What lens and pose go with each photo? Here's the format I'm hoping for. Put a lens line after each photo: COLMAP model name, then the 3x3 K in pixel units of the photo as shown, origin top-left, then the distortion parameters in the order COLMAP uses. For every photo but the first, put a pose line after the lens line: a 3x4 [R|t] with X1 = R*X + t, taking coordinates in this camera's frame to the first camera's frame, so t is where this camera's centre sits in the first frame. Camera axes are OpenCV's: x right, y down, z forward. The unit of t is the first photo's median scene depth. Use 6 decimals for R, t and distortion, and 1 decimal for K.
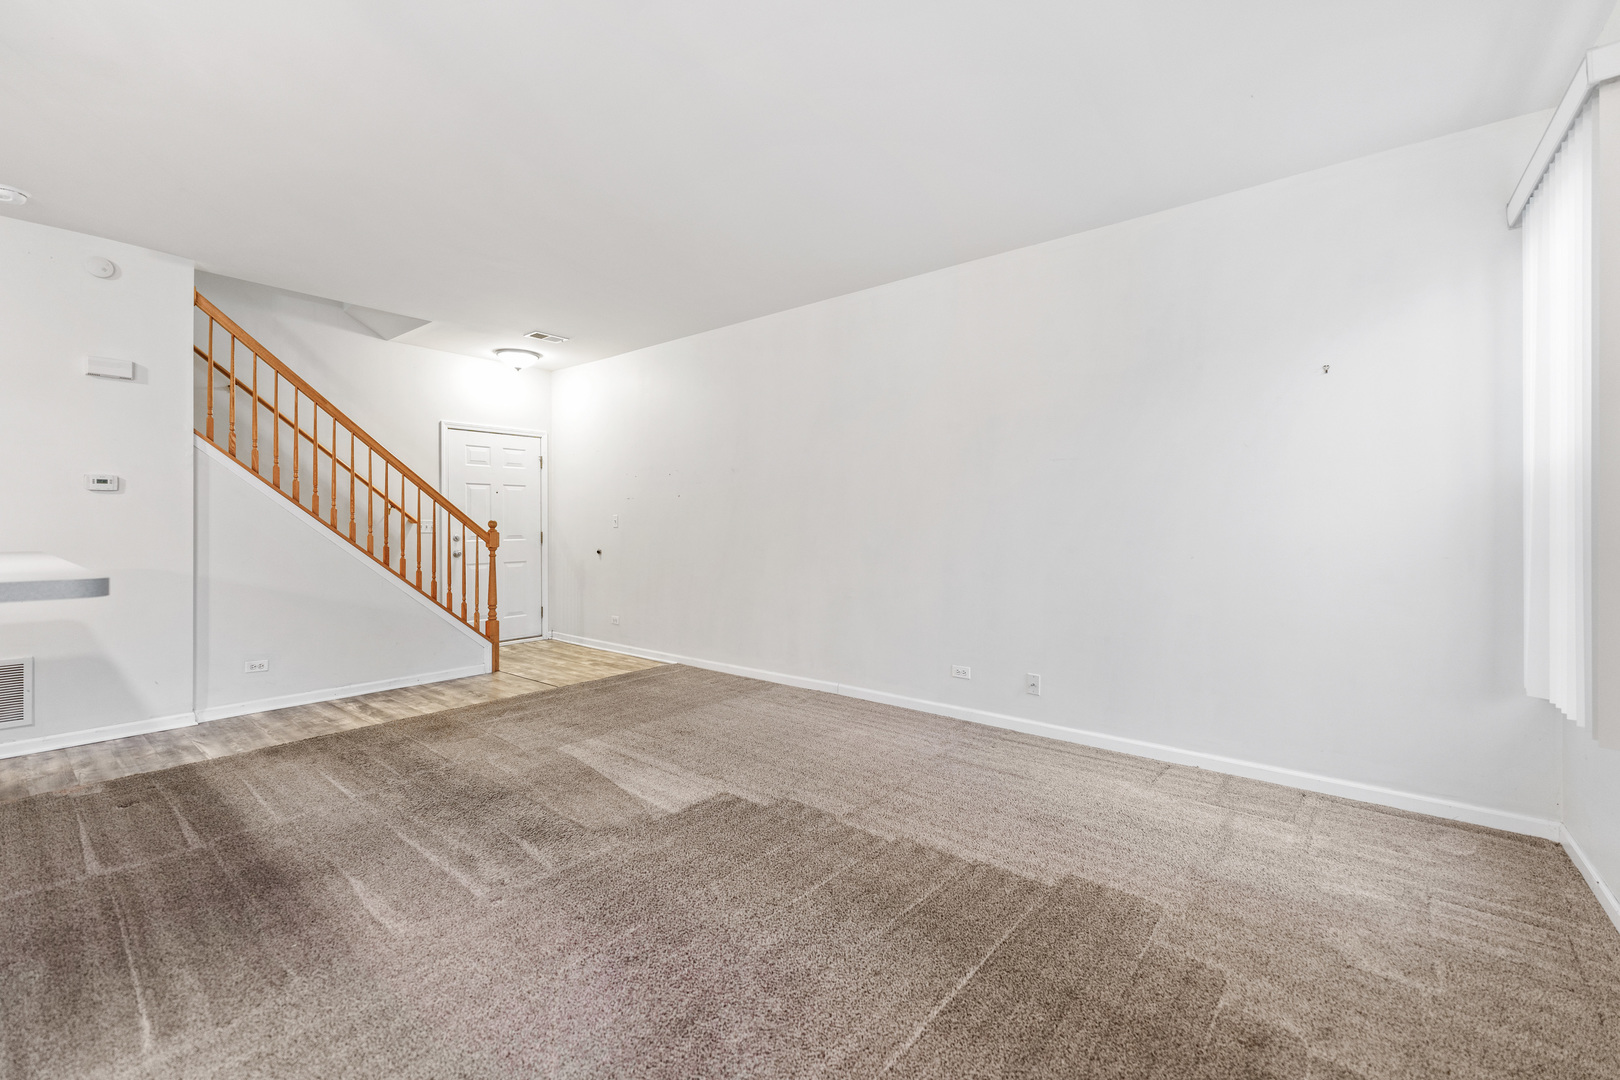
lens RADIAL K [[687.2, 0, 789.7], [0, 687.2, 520.5], [0, 0, 1]] dist [0.000496, -0.000353]
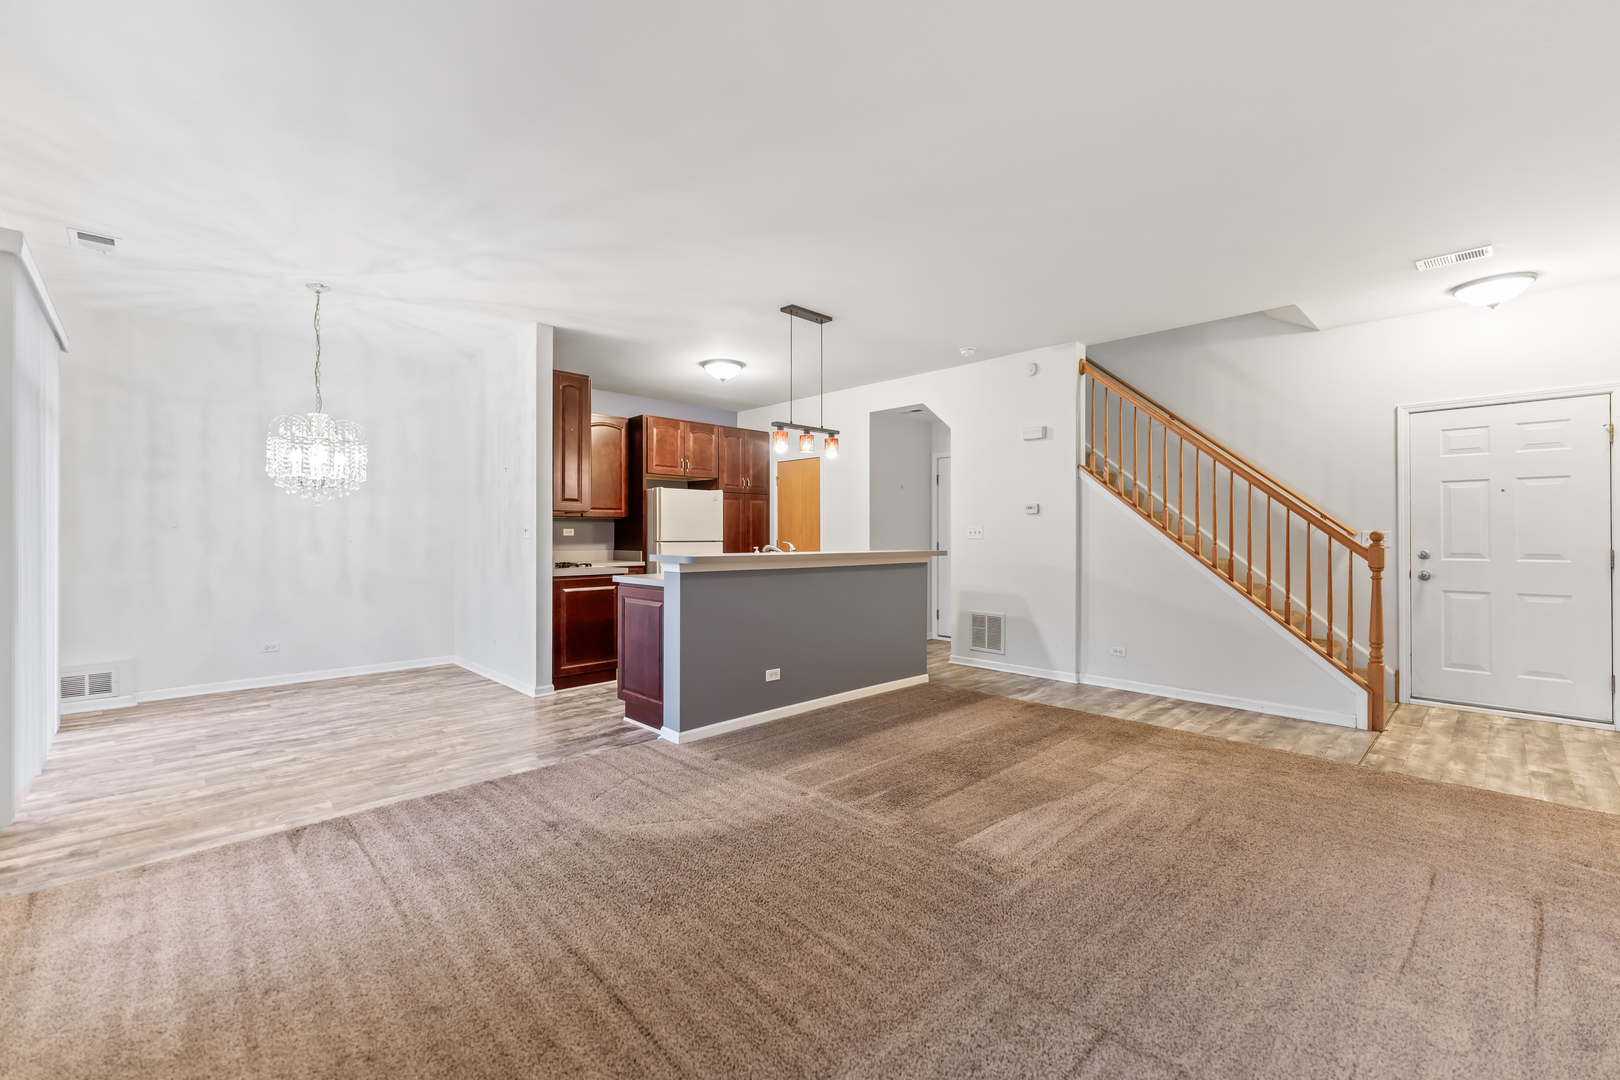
lens RADIAL K [[679.5, 0, 799.5], [0, 679.5, 532.8], [0, 0, 1]] dist [0.015955, 0.000148]
pose [[-0.115558, -0.001104, -0.993300, 0.558613], [0.002745, 0.999995, -0.001430, 0.000300], [0.993297, -0.002892, -0.115554, 0.640795]]
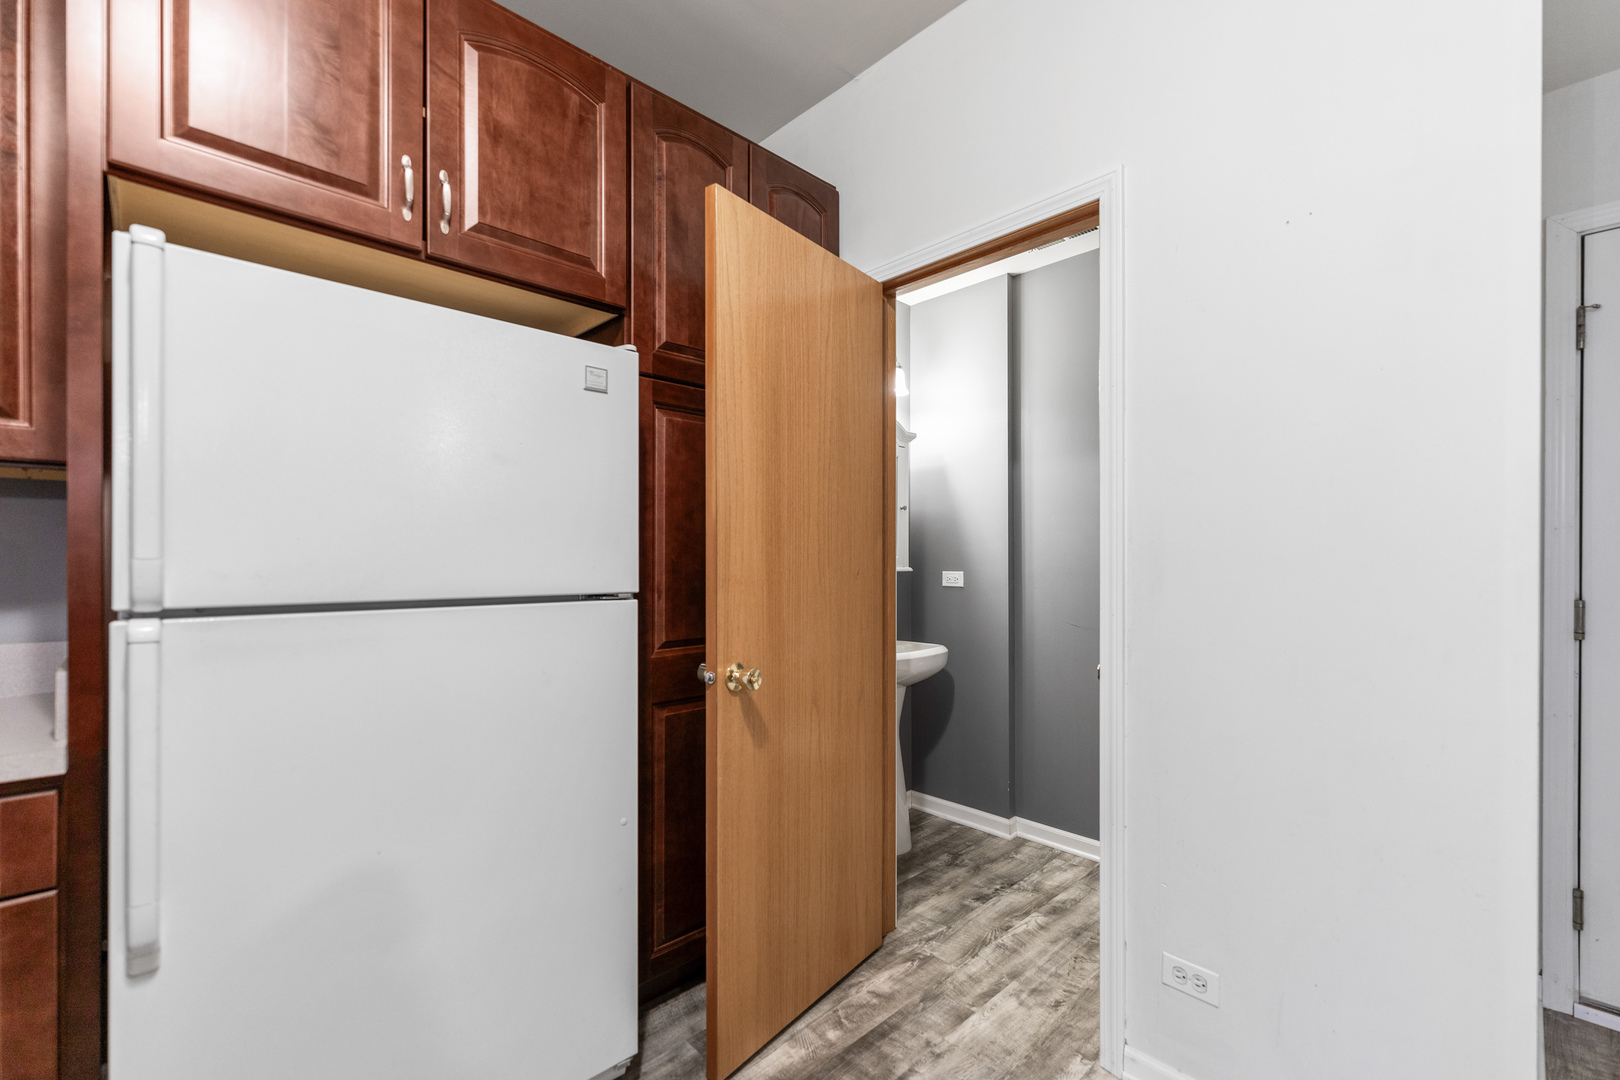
lens RADIAL K [[676.9, 0, 811.9], [0, 676.9, 552.7], [0, 0, 1]] dist [0.000130, 0.000189]
pose [[-0.117613, -0.005592, -0.993044, -1.036101], [0.001305, 0.999982, -0.005786, -0.001247], [0.993059, -0.001977, -0.117604, 0.335065]]
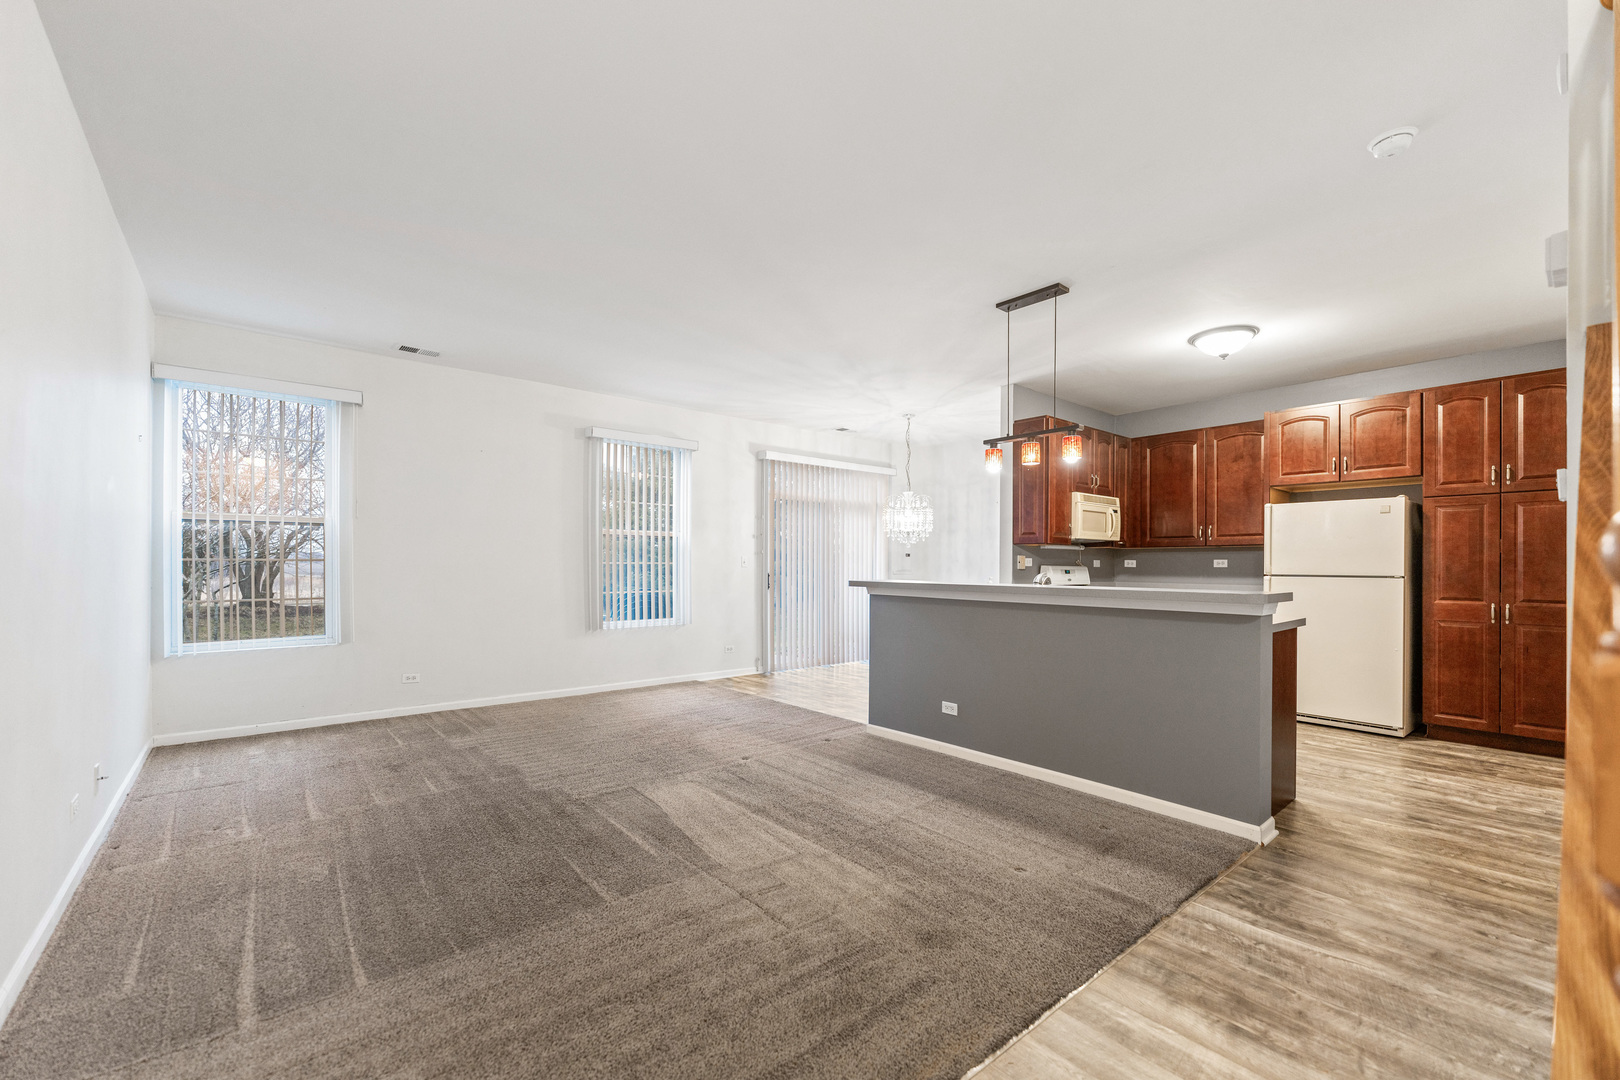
lens RADIAL K [[670.4, 0, 821.4], [0, 670.4, 567.0], [0, 0, 1]] dist [-0.000623, 0.000010]
pose [[-0.984828, -0.005010, 0.173462, -0.584562], [-0.005264, 0.999986, -0.001003, 0.010272], [-0.173454, -0.001901, -0.984840, 1.600080]]
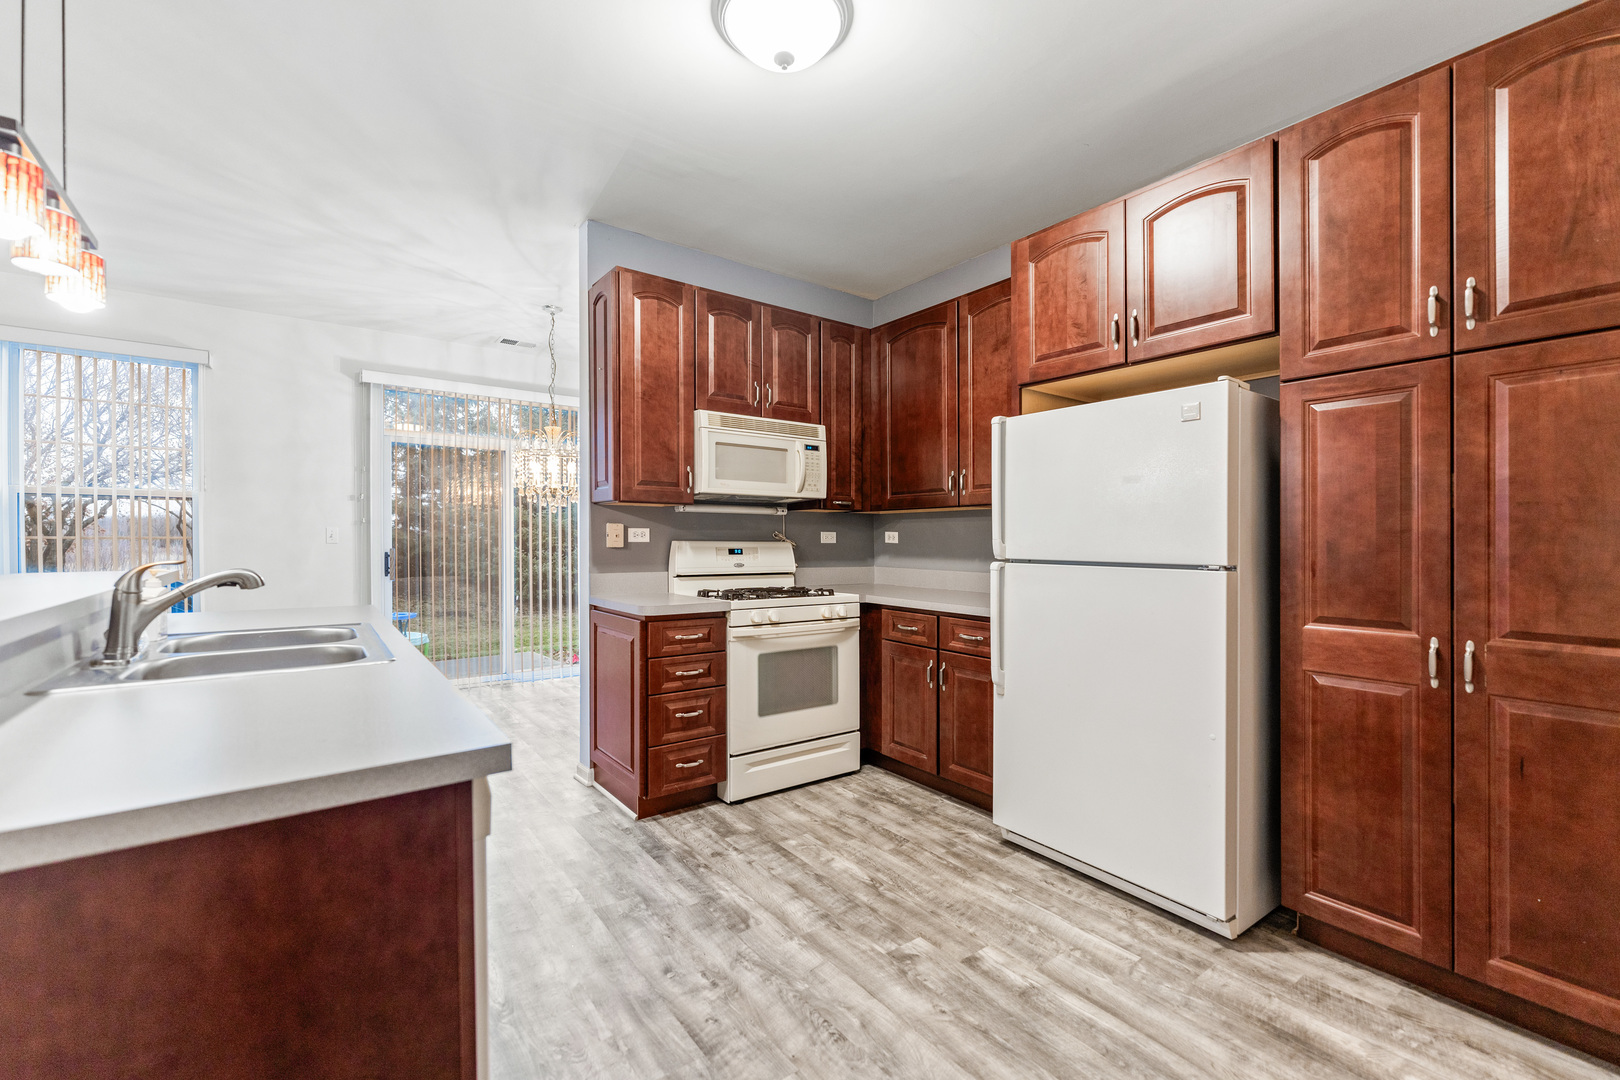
lens RADIAL K [[674.9, 0, 810.0], [0, 674.9, 540.0], [0, 0, 1]] dist [-0.000069, 0.000003]
pose [[-0.971061, -0.003736, 0.238801, -1.244278], [-0.004736, 0.999982, -0.003614, 0.003326], [-0.238784, -0.004640, -0.971062, 0.780324]]
